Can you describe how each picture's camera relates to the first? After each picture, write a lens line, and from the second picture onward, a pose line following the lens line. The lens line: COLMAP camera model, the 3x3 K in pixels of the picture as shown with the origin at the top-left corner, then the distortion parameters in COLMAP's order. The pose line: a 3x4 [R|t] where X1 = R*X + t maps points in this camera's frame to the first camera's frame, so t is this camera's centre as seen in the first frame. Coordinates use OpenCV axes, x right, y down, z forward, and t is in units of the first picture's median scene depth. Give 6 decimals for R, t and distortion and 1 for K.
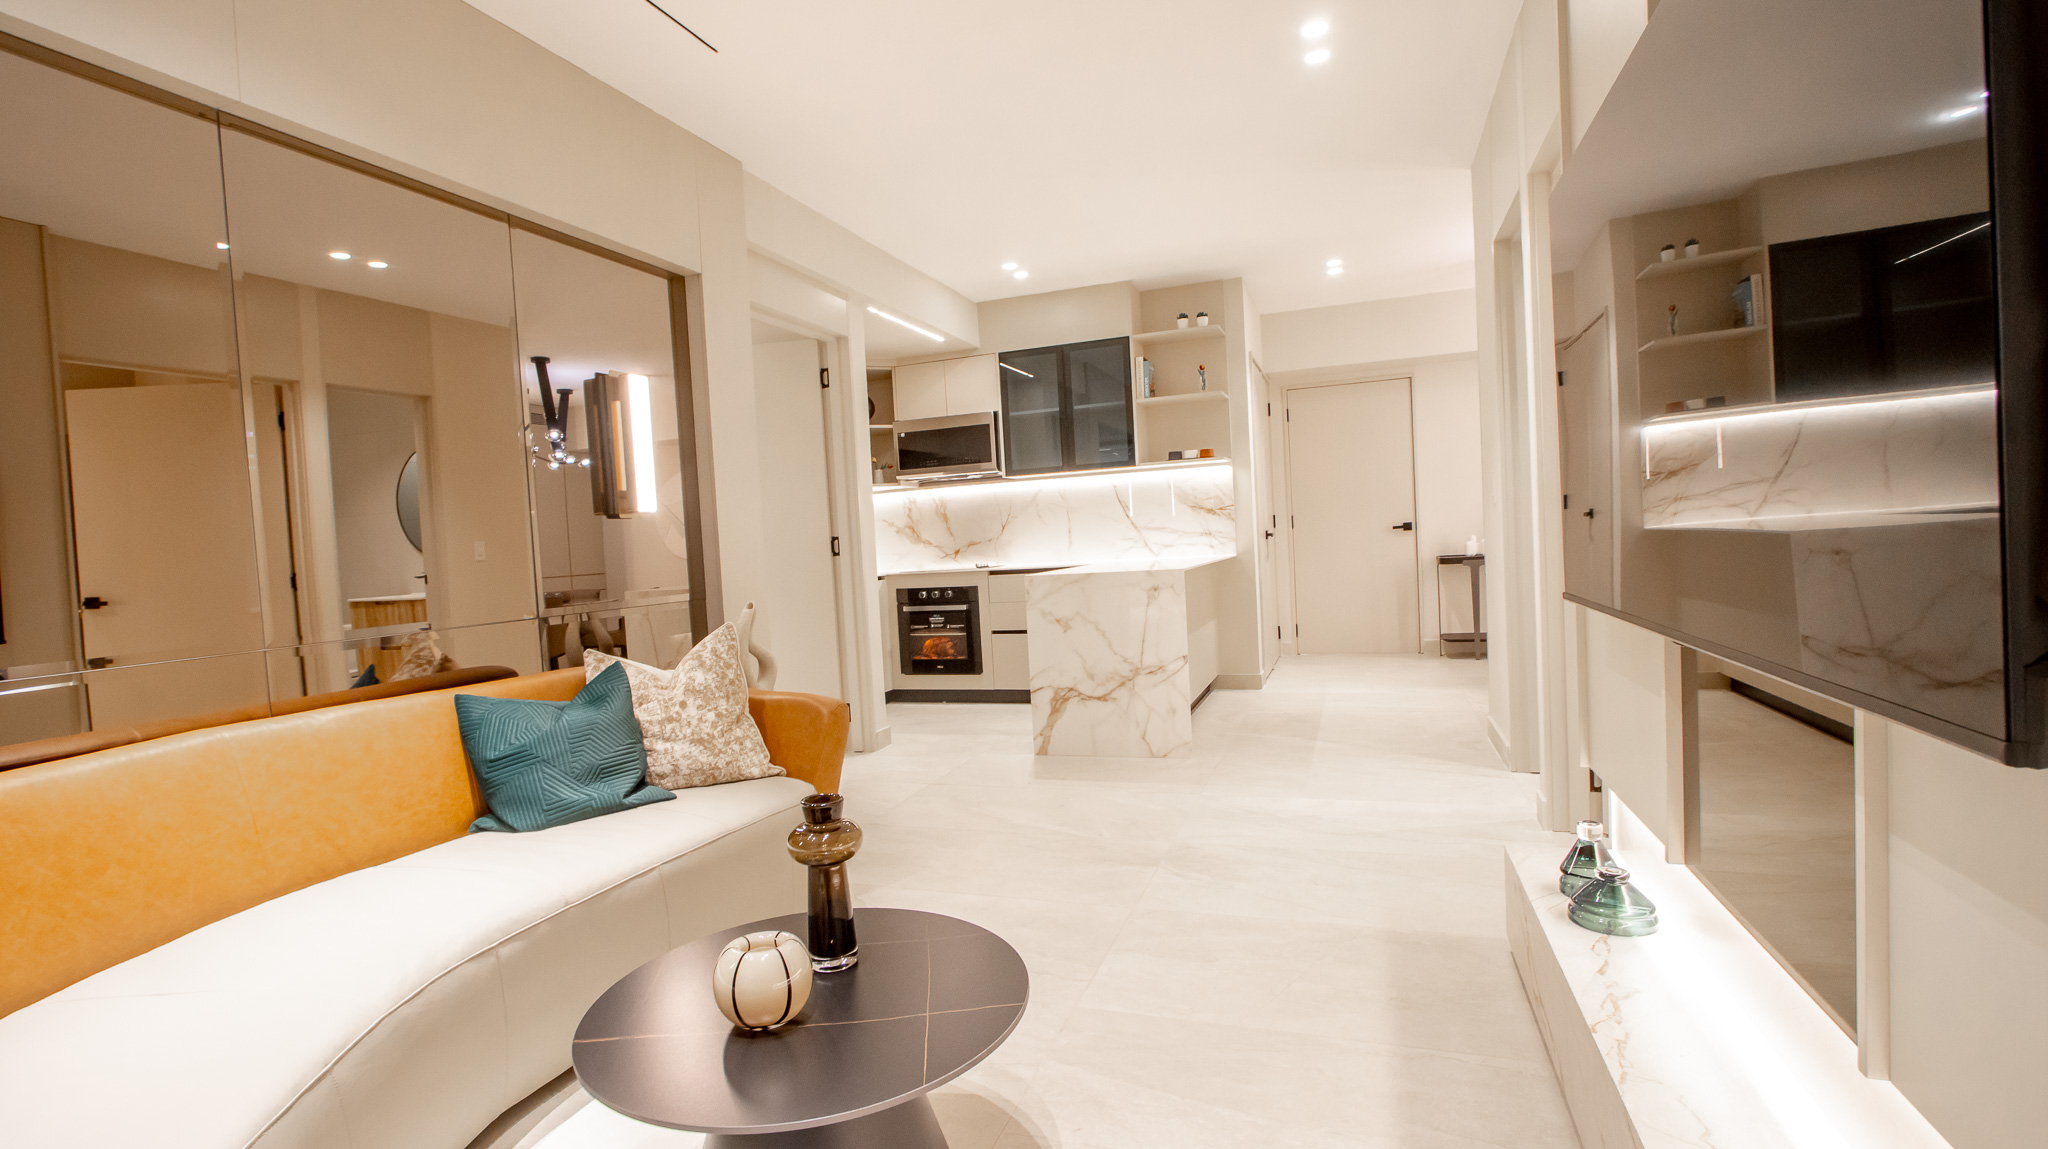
lens RADIAL K [[952.0, 0, 1007.1], [0, 952.0, 585.8], [0, 0, 1]] dist [-0.019154, 0.005597]
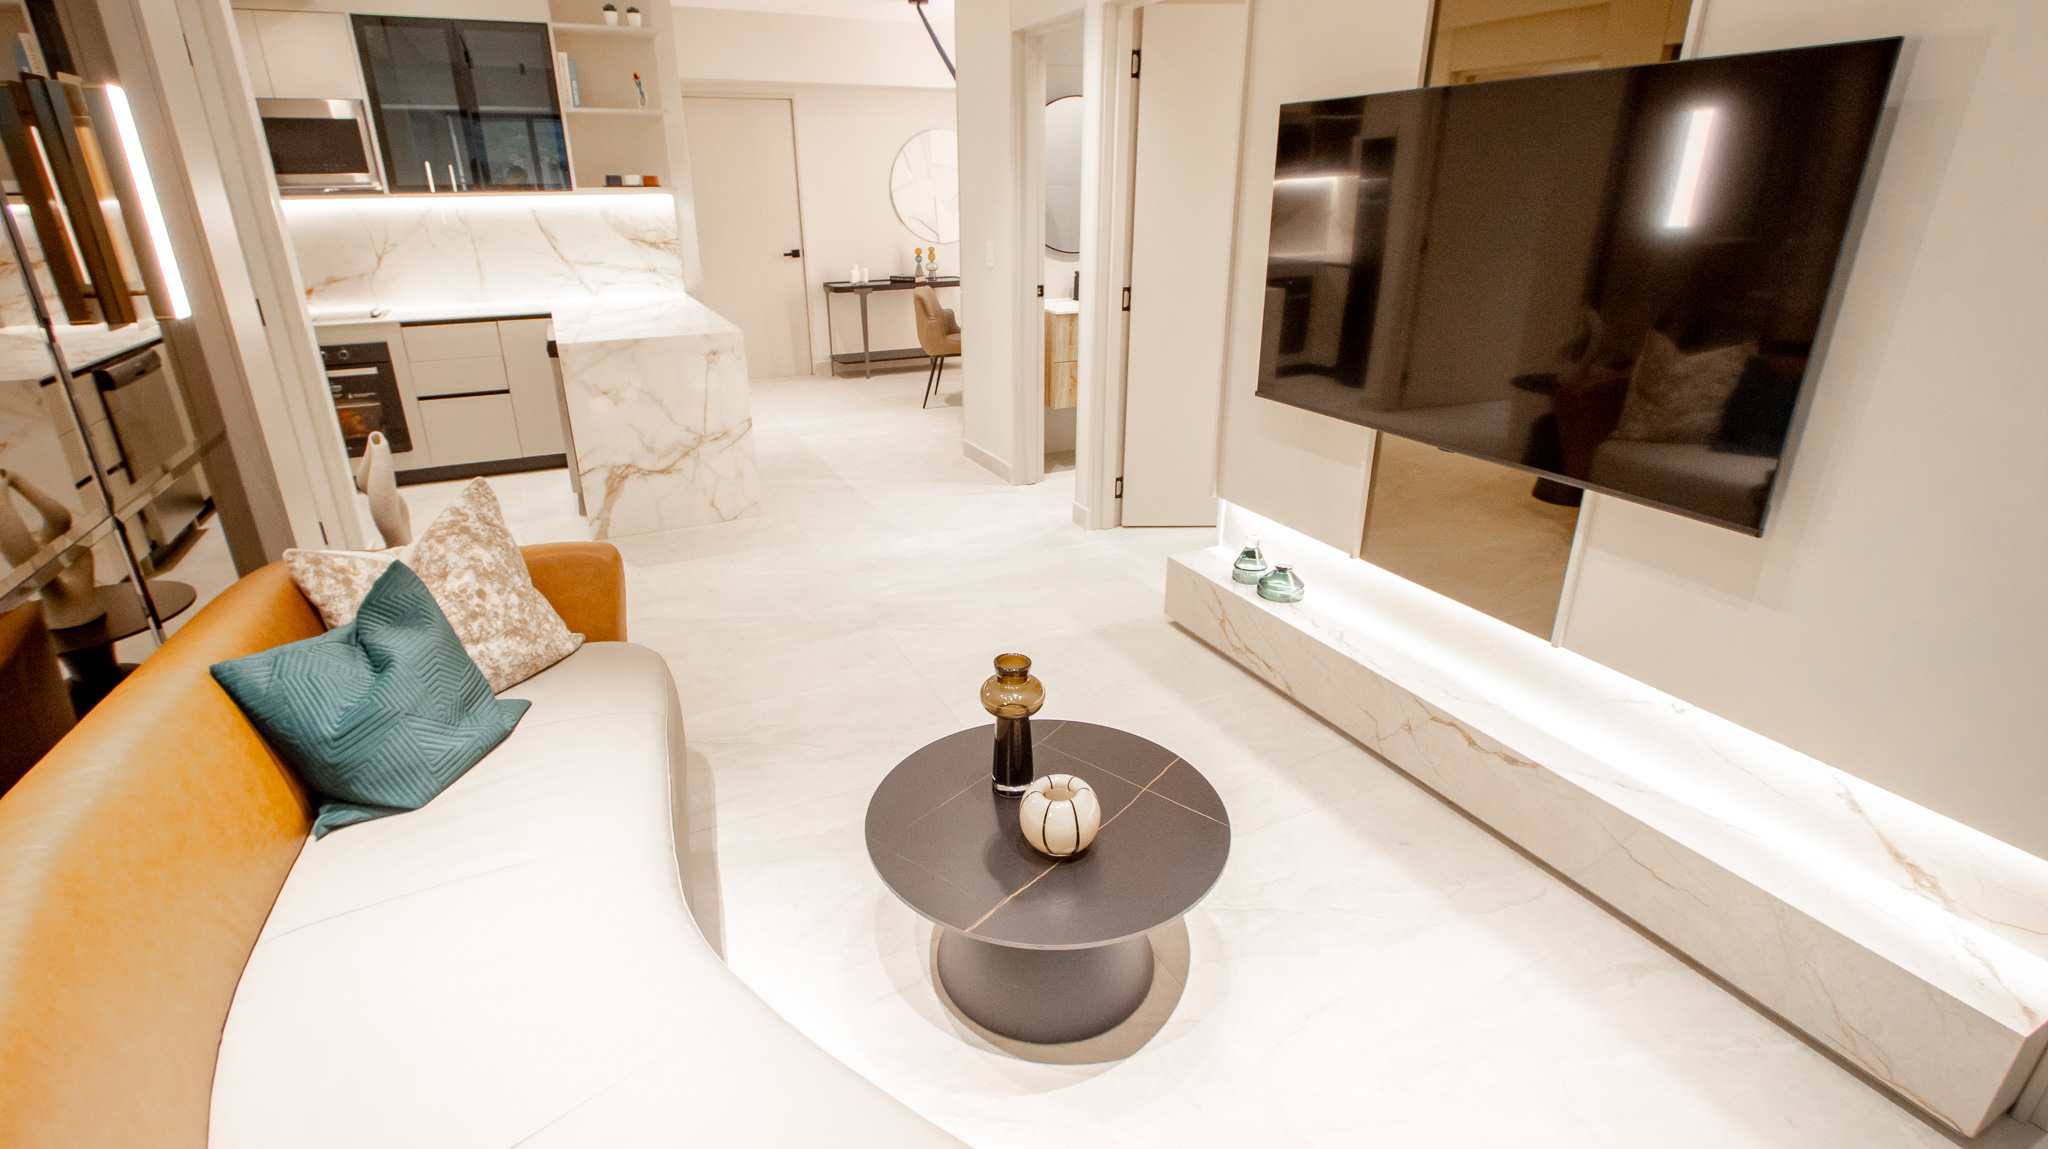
lens RADIAL K [[952.0, 0, 1000.9], [0, 952.0, 562.4], [0, 0, 1]] dist [-0.019154, 0.005597]
pose [[0.702549, -0.213554, 0.678837, -0.325078], [0.002202, 0.954559, 0.298013, -0.076857], [-0.711632, -0.207874, 0.671094, 0.095604]]
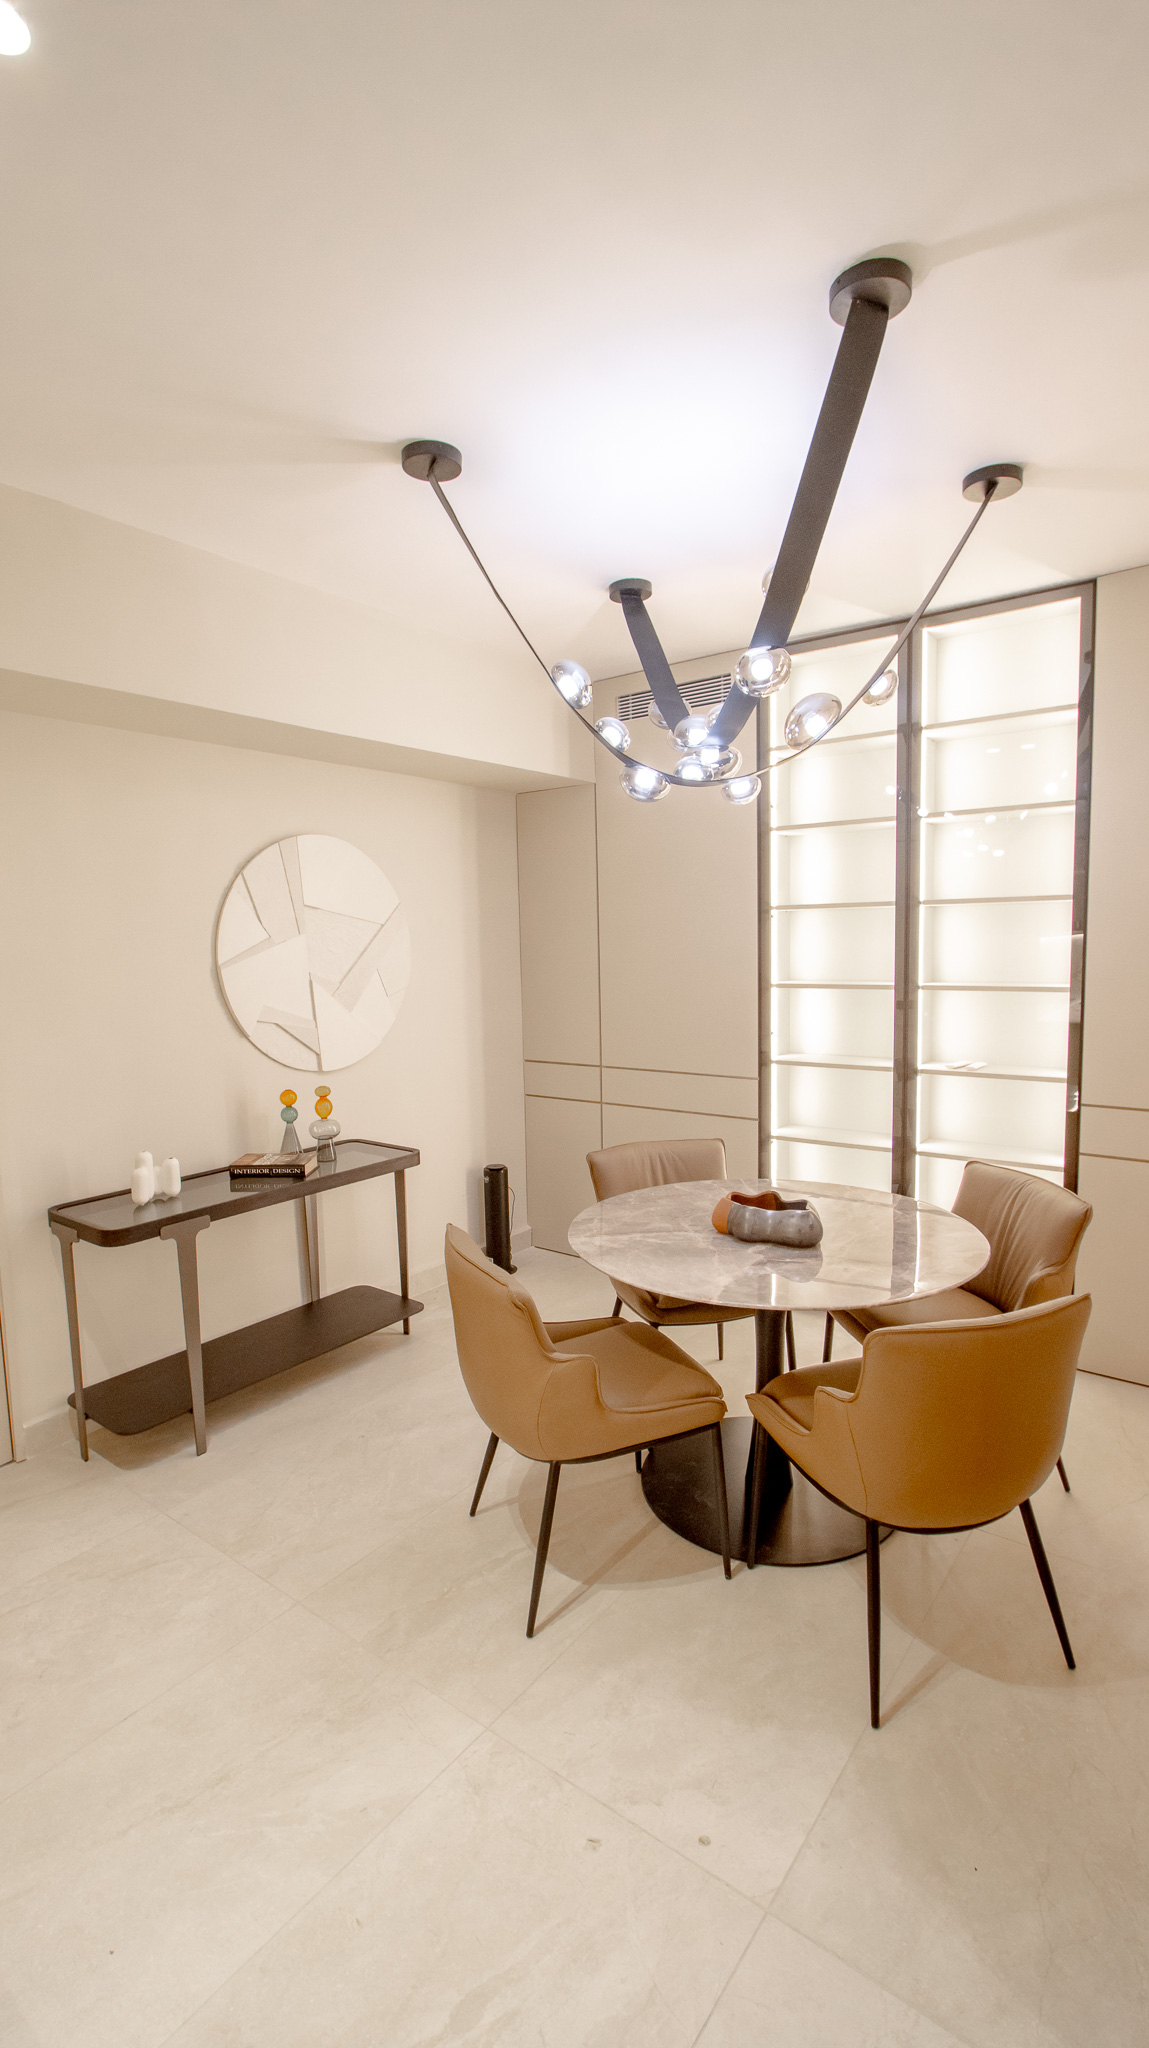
lens RADIAL K [[952.0, 0, 579.1], [0, 952.0, 1036.5], [0, 0, 1]] dist [-0.019154, 0.005597]
pose [[0.290321, -0.051363, 0.955550, 0.228827], [0.049996, 0.998009, 0.038456, -0.166374], [-0.955623, 0.036609, 0.292310, 1.048292]]
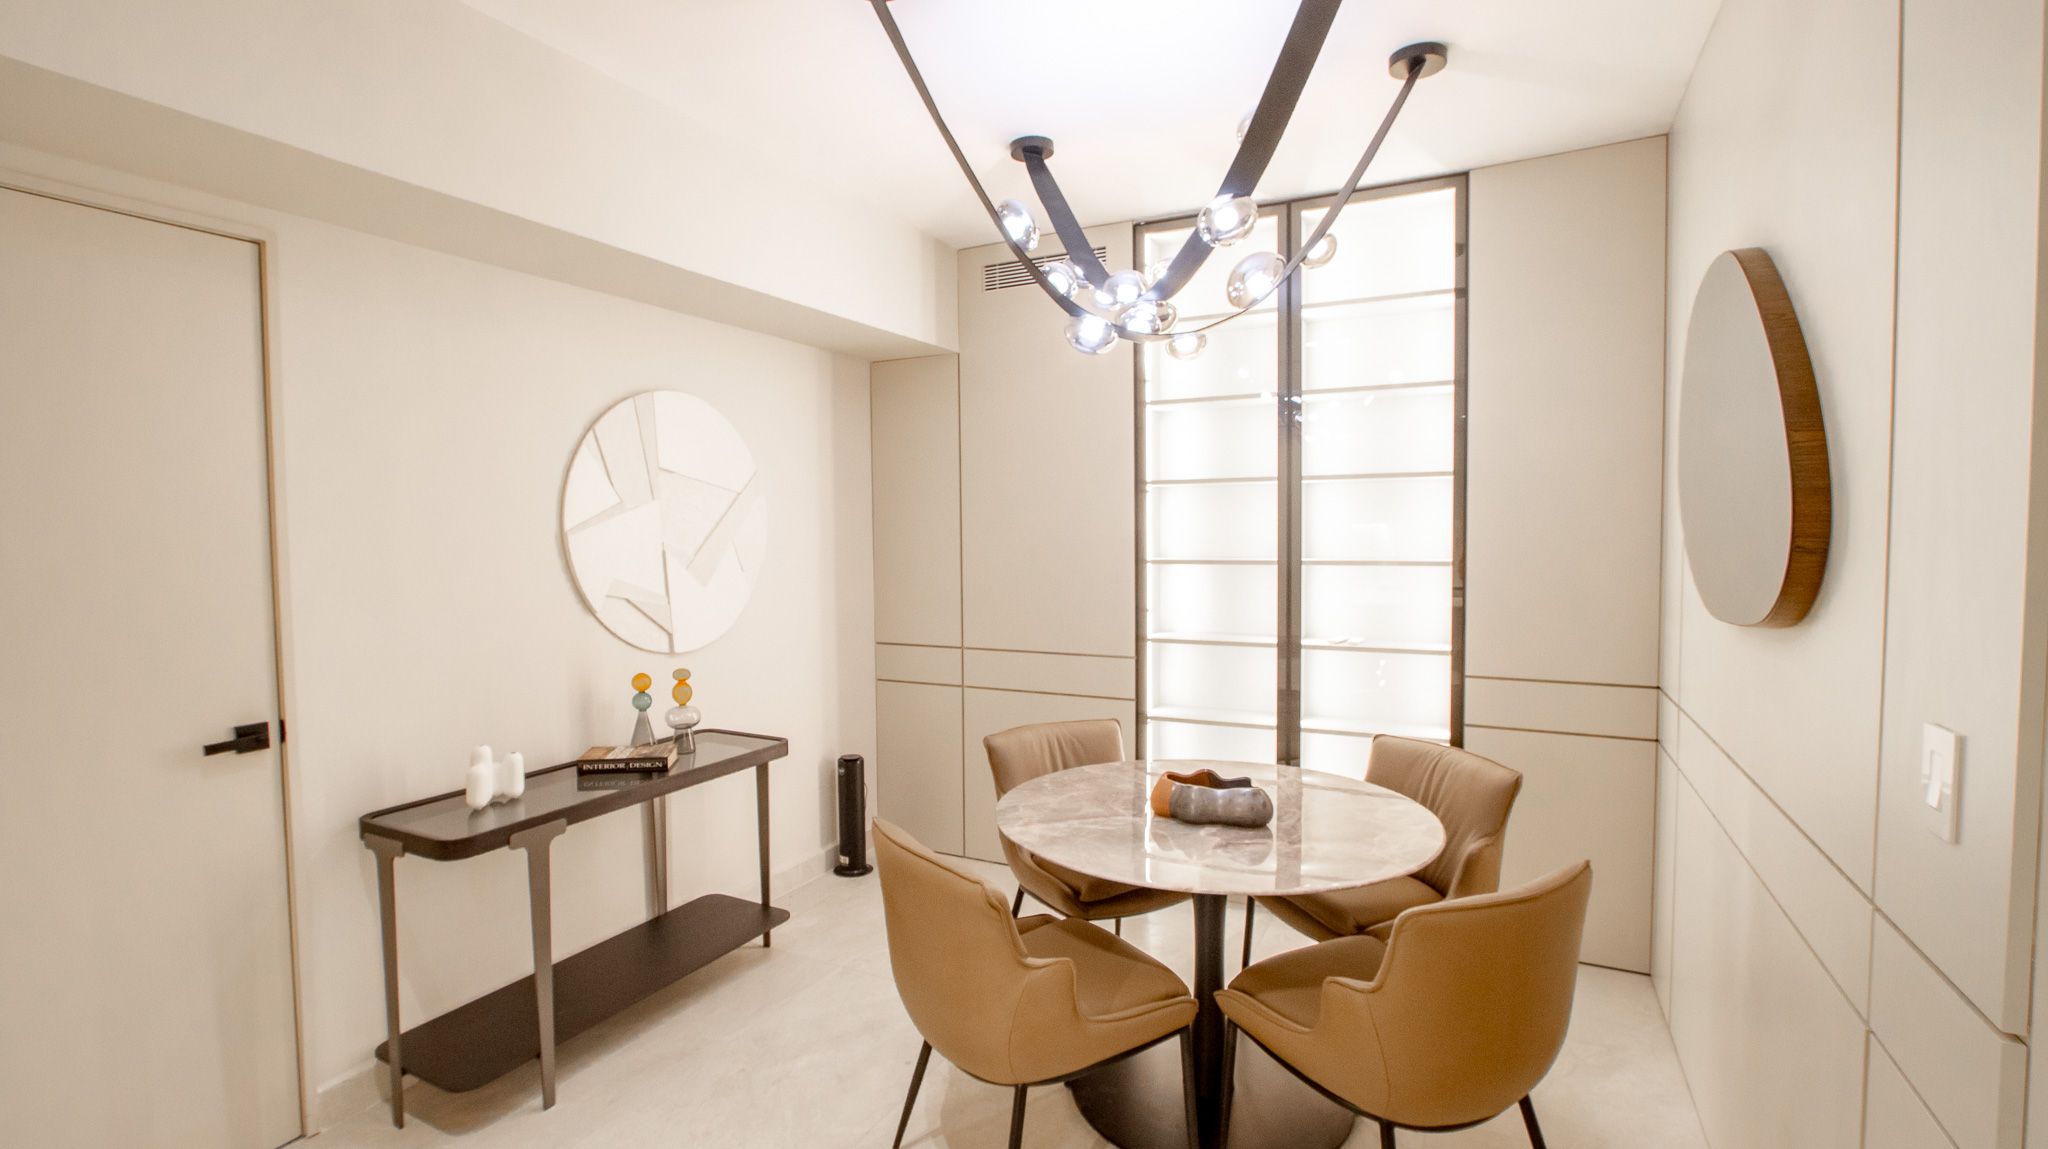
lens RADIAL K [[952.0, 0, 1011.5], [0, 952.0, 571.5], [0, 0, 1]] dist [-0.019154, 0.005597]
pose [[0.130845, 0.007296, 0.991376, 0.252148], [0.048683, 0.998719, -0.013775, -0.156464], [-0.990207, 0.050066, 0.130322, 1.140624]]
